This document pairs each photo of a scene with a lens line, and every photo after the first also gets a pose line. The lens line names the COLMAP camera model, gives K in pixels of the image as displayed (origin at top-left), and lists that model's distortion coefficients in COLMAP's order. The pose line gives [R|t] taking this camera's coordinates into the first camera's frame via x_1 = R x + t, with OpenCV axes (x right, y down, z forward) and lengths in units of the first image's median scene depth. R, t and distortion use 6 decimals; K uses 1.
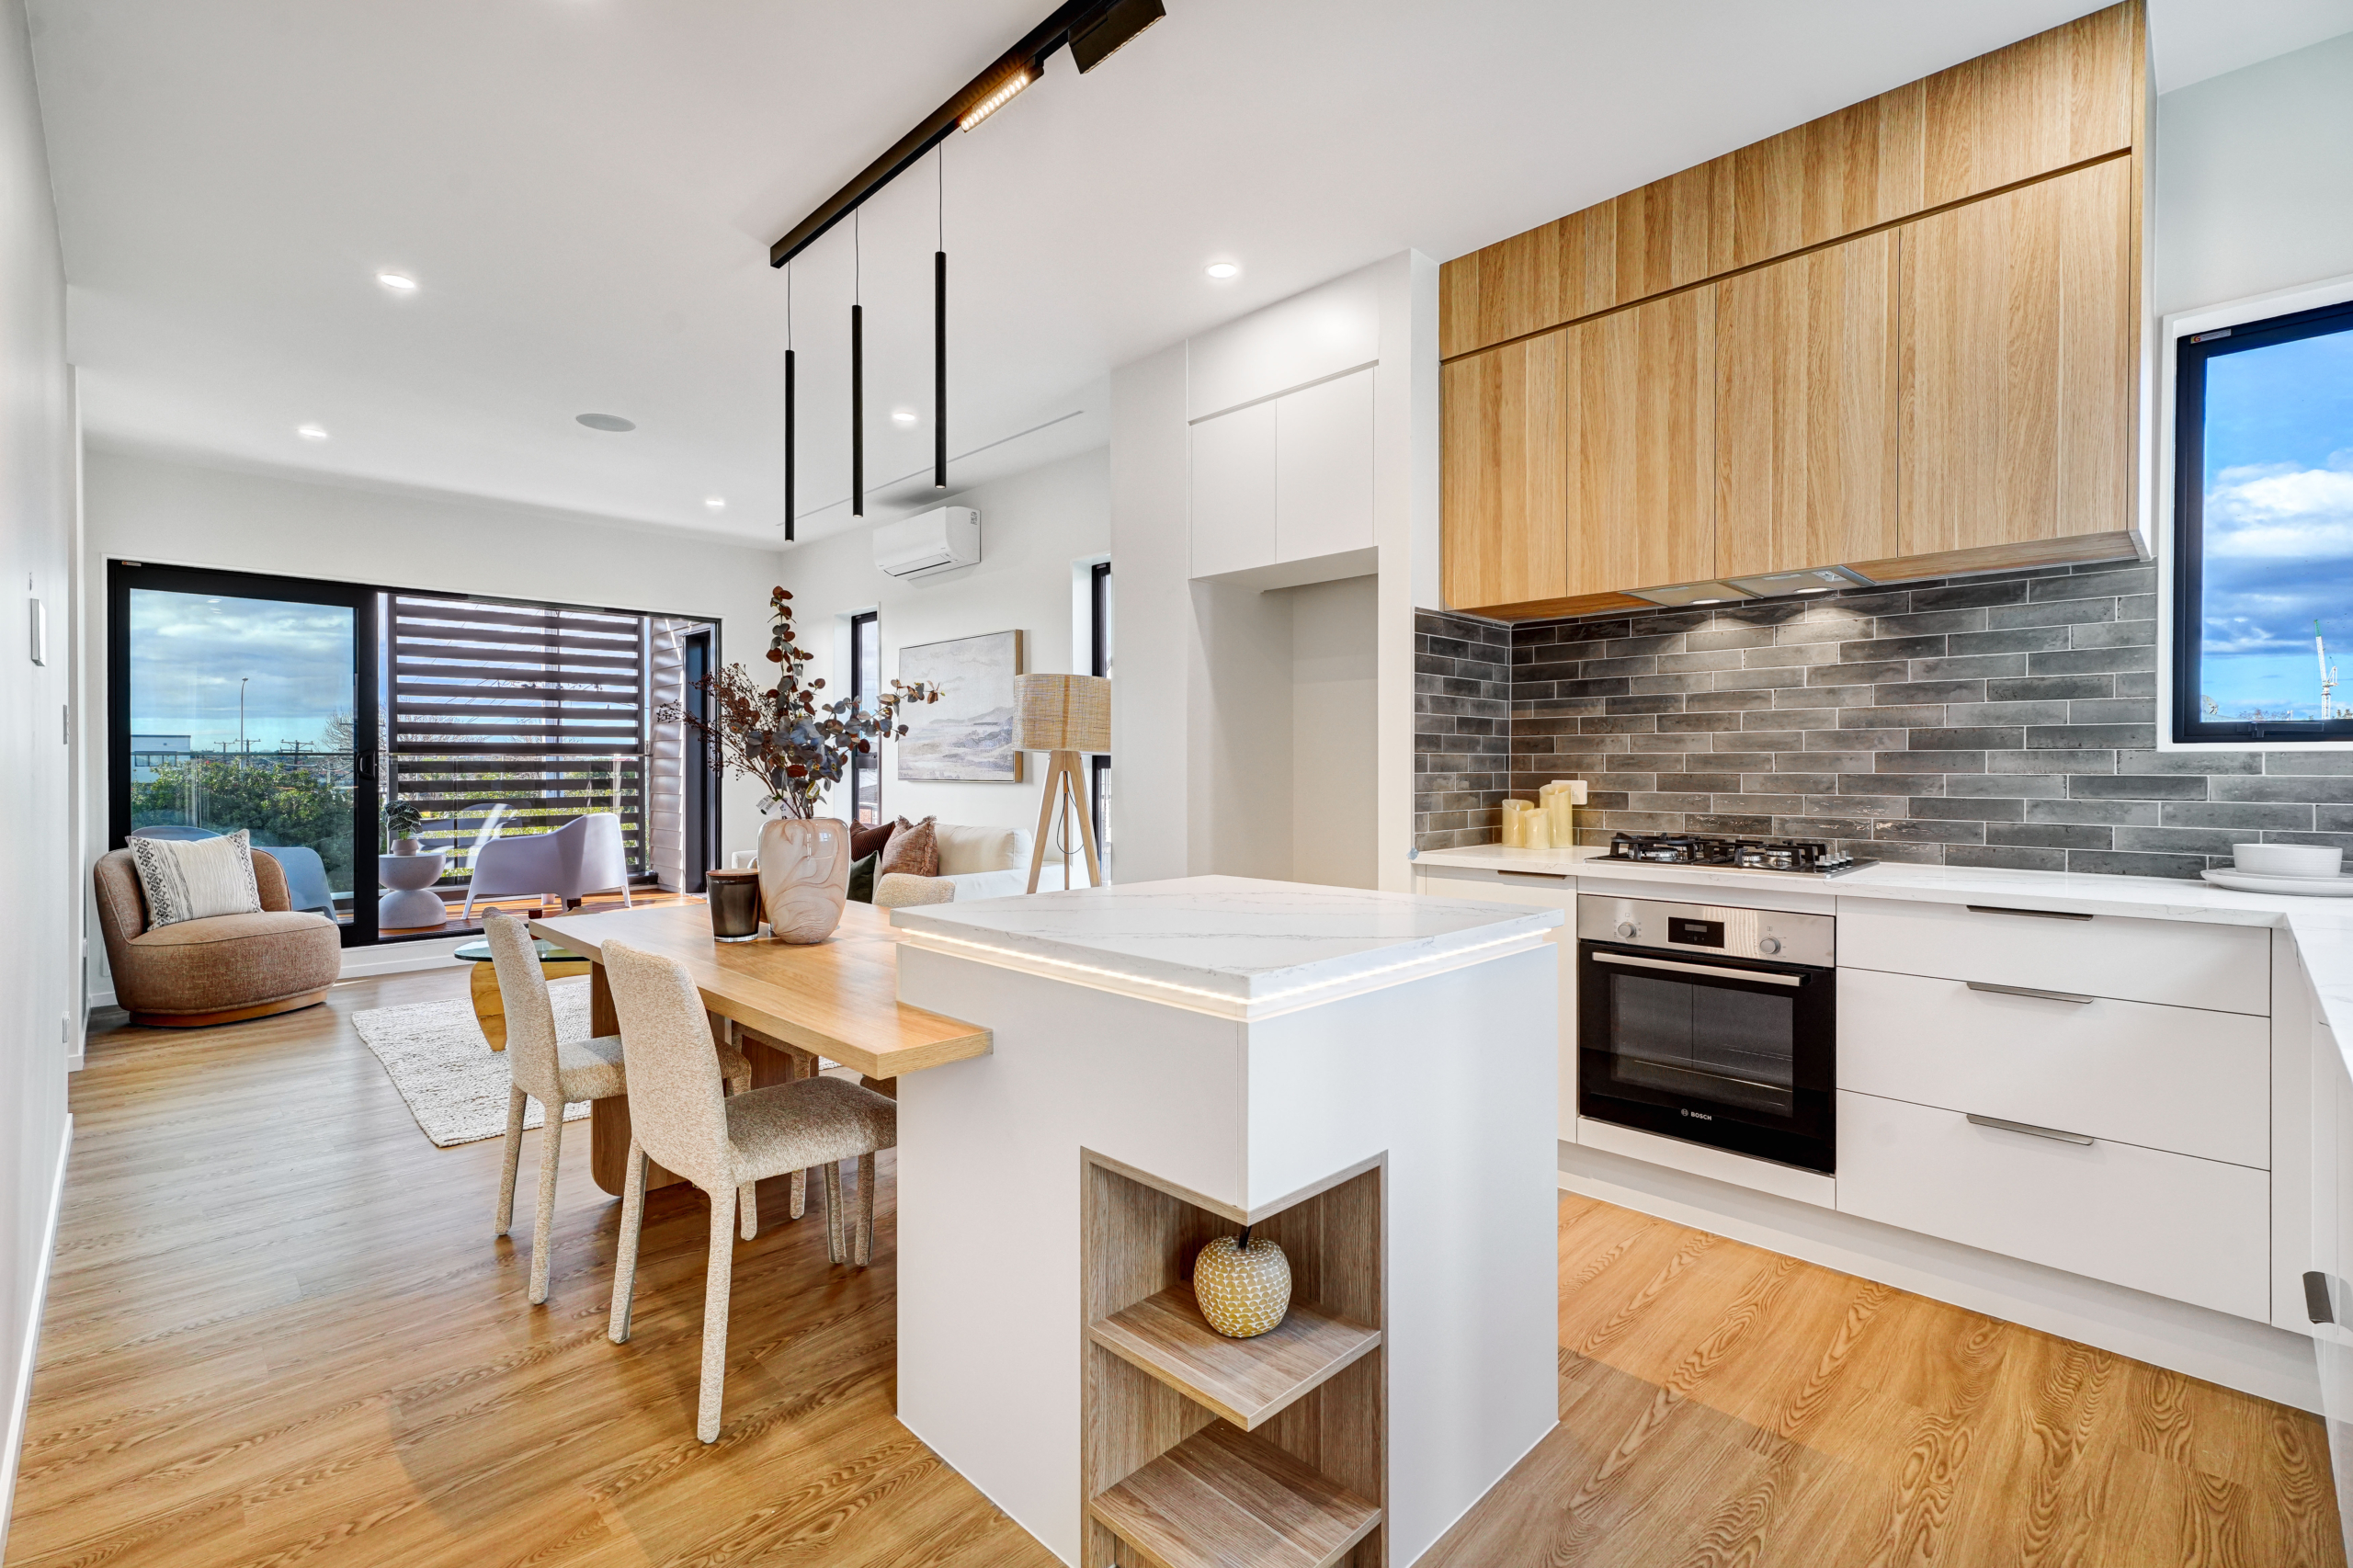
lens RADIAL K [[1052.8, 0, 1176.3], [0, 1052.8, 772.8], [0, 0, 1]] dist [-0.001273, -0.000270]
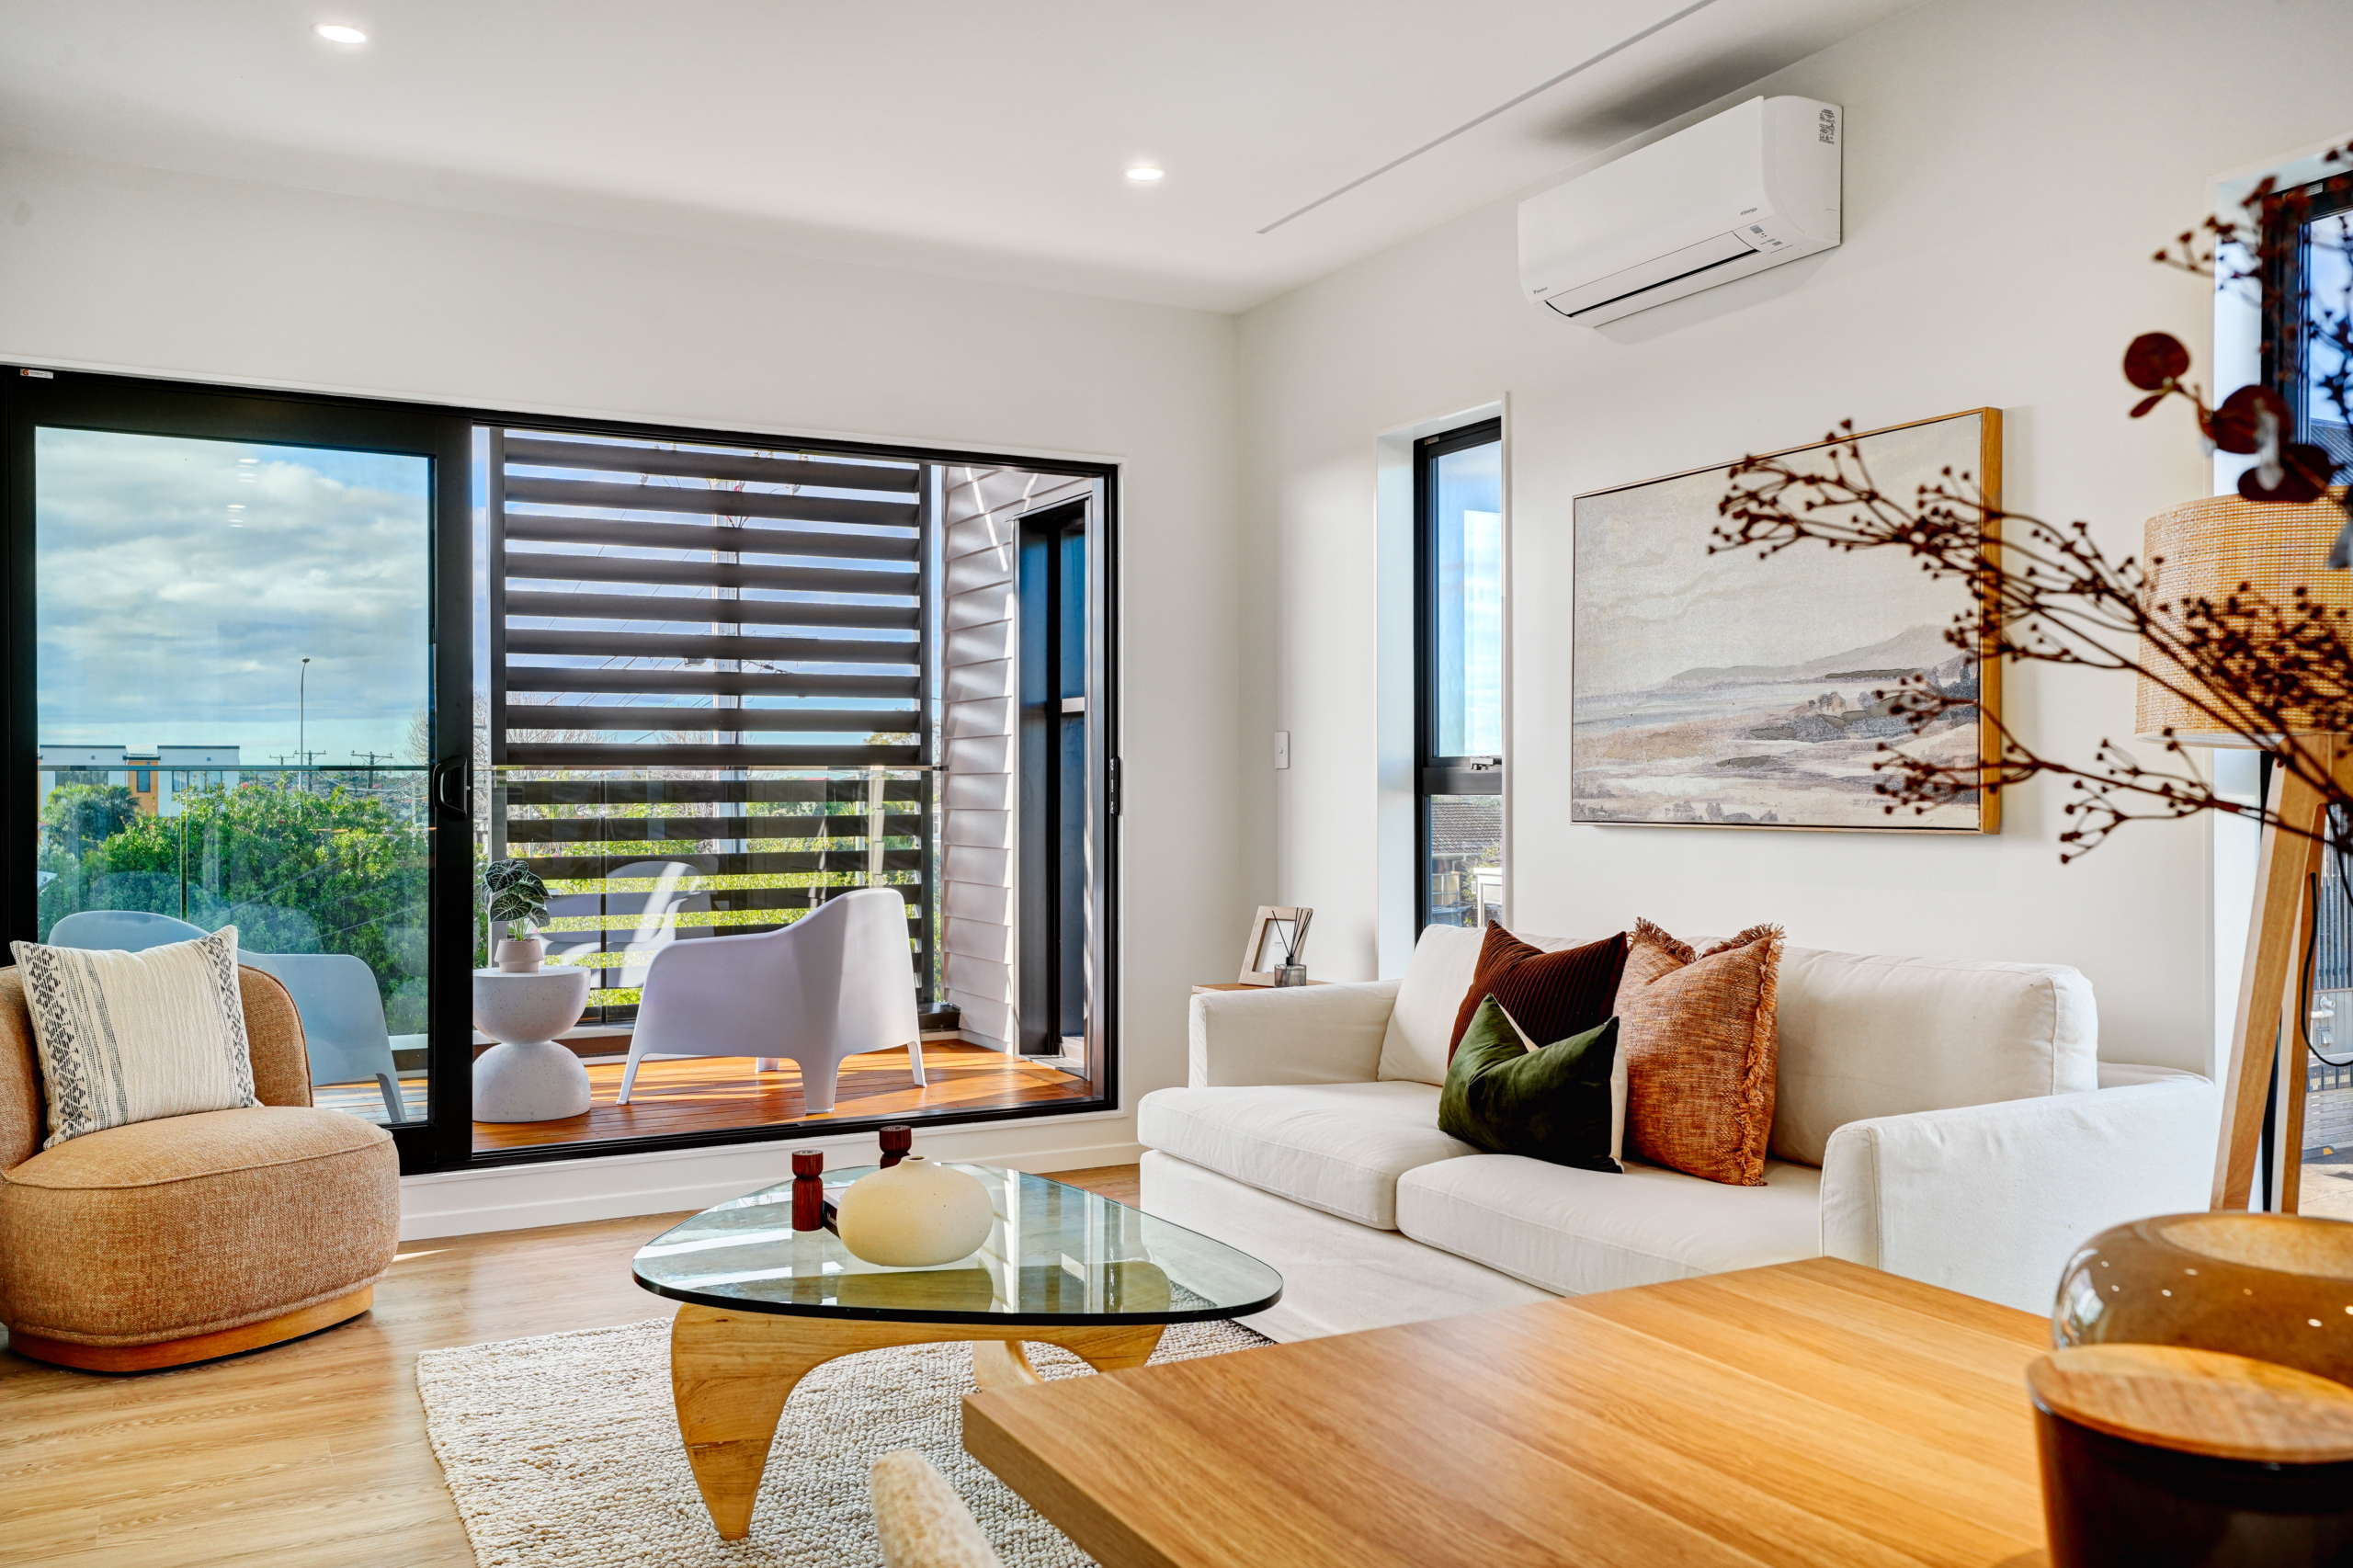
lens RADIAL K [[1858.9, 0, 1176.5], [0, 1858.9, 784.0], [0, 0, 1]] dist [0.006181, 0.006352]
pose [[0.958494, -0.003270, -0.285094, -0.208452], [0.000639, 0.999956, -0.009321, -0.001590], [0.285112, 0.008752, 0.958454, 0.276940]]
